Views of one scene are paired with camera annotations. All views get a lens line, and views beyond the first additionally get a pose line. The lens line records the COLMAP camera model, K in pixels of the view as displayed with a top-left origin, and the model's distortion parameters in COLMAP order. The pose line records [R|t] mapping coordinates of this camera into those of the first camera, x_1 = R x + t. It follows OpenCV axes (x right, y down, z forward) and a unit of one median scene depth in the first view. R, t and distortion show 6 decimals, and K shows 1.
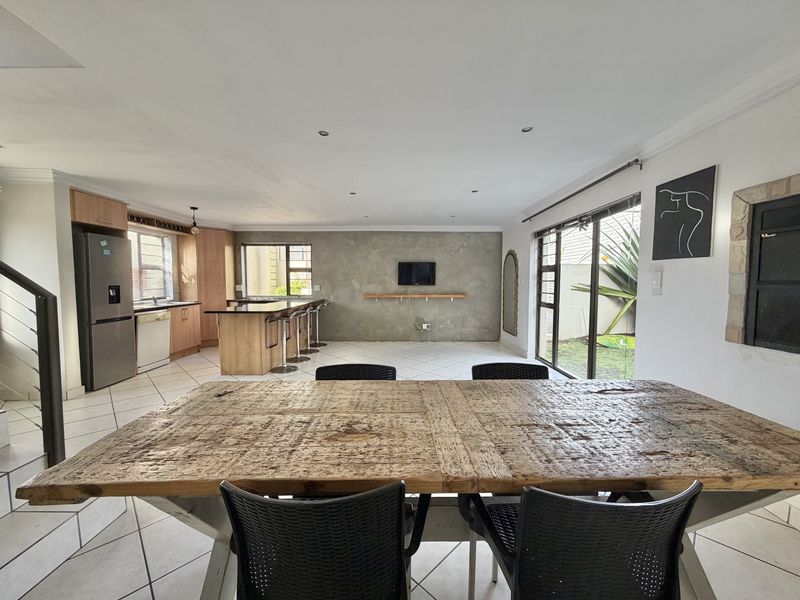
lens RADIAL K [[318.3, 0, 400.0], [0, 318.3, 300.0], [0, 0, 1]] dist [-0.000689, -0.000150]
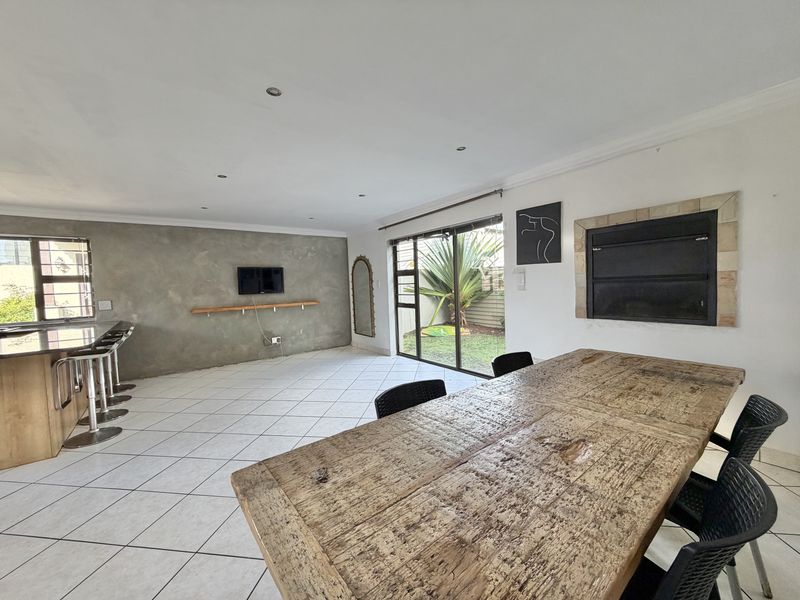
lens RADIAL K [[318.3, 0, 400.0], [0, 318.3, 300.0], [0, 0, 1]] dist [-0.000689, -0.000150]
pose [[0.796335, -0.060230, 0.601849, -0.188614], [0.071829, 0.997406, 0.004776, -0.008068], [-0.600575, 0.039426, 0.798596, 0.097092]]
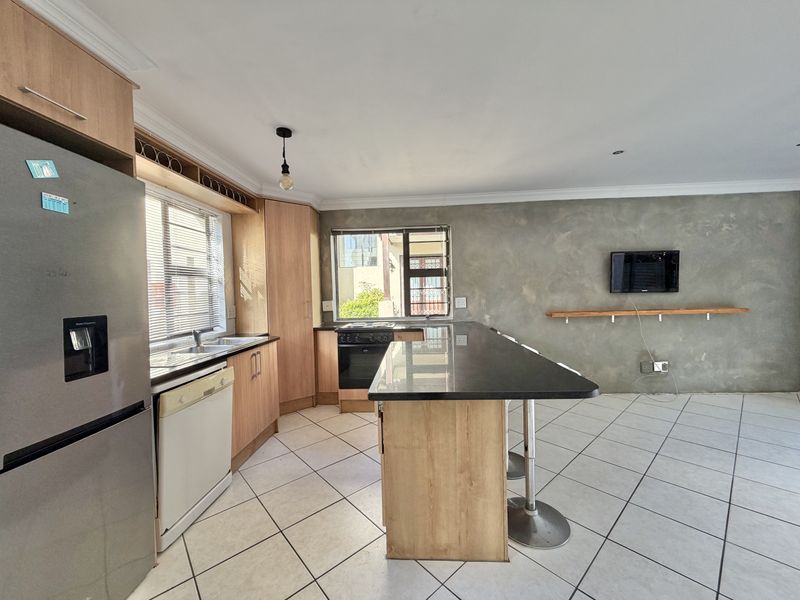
lens RADIAL K [[318.3, 0, 400.0], [0, 318.3, 300.0], [0, 0, 1]] dist [-0.000689, -0.000150]
pose [[0.998237, -0.027297, -0.052704, -0.381608], [0.025554, 0.999113, -0.033472, -0.028893], [0.053571, 0.032066, 0.998049, 0.466690]]
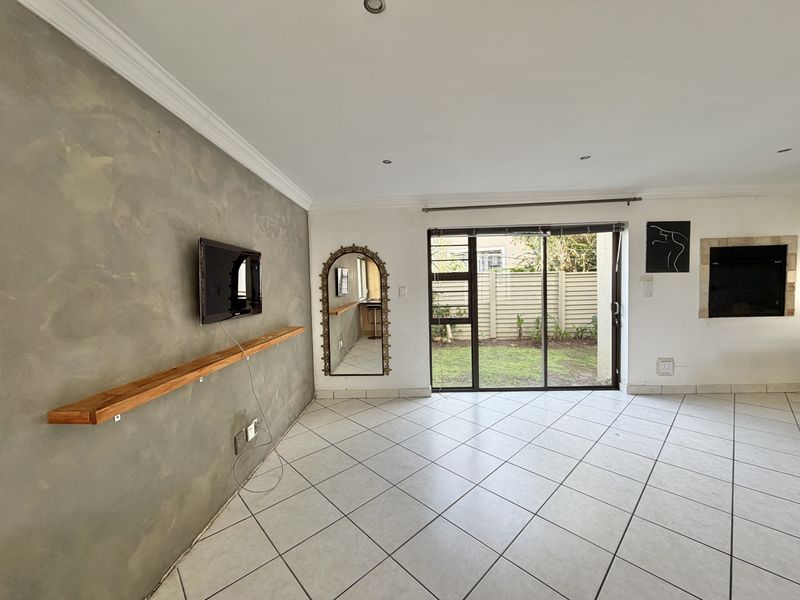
lens RADIAL K [[318.3, 0, 400.0], [0, 318.3, 300.0], [0, 0, 1]] dist [-0.000689, -0.000150]
pose [[0.023807, -0.050218, 0.998455, -0.294876], [0.084460, 0.995268, 0.048044, -0.072766], [-0.996142, 0.083186, 0.027935, 0.911093]]
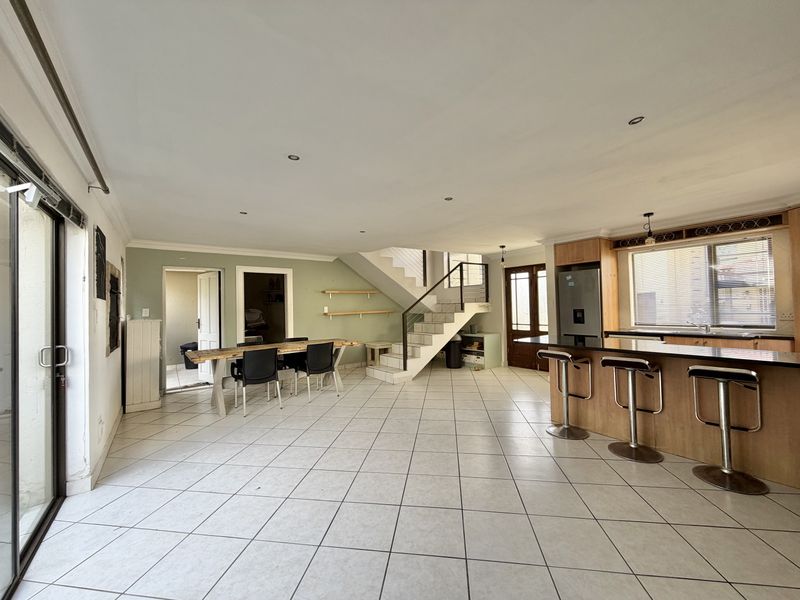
lens RADIAL K [[318.3, 0, 400.0], [0, 318.3, 300.0], [0, 0, 1]] dist [-0.000689, -0.000150]
pose [[-0.798756, 0.005482, -0.601630, 0.264995], [-0.014790, 0.999477, 0.028743, -0.070924], [0.601473, 0.031856, -0.798258, 1.029077]]
